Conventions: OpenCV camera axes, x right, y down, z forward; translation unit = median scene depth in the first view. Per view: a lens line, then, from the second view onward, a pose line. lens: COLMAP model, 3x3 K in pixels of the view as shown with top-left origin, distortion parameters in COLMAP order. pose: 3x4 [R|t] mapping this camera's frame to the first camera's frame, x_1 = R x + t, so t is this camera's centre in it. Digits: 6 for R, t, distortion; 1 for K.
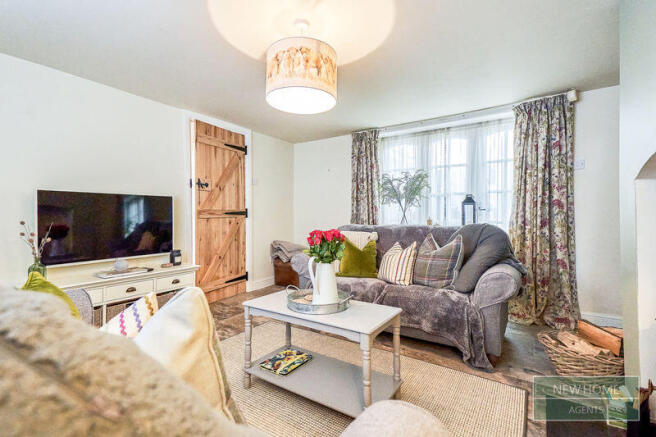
lens RADIAL K [[301.9, 0, 324.0], [0, 301.9, 218.4], [0, 0, 1]] dist [0.013698, 0.000065]
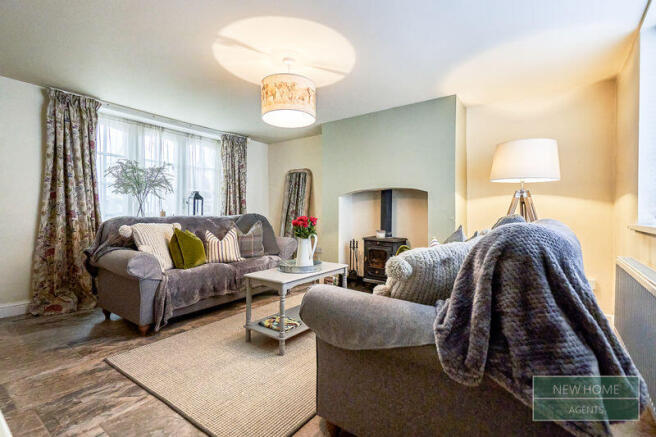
lens RADIAL K [[301.9, 0, 325.3], [0, 301.9, 216.2], [0, 0, 1]] dist [0.013698, 0.000065]
pose [[0.036958, -0.006233, 0.999297, -0.850320], [0.000294, 0.999981, 0.006226, 0.016703], [-0.999317, 0.000063, 0.036959, 0.486714]]
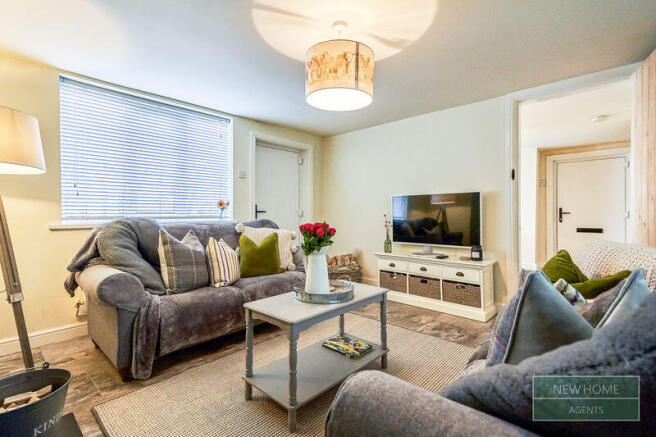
lens RADIAL K [[301.9, 0, 326.1], [0, 301.9, 216.2], [0, 0, 1]] dist [0.013698, 0.000065]
pose [[-0.144653, 0.009203, -0.989440, 0.594964], [-0.005132, 0.999936, 0.010051, 0.000779], [0.989469, 0.006532, -0.144597, 0.681125]]
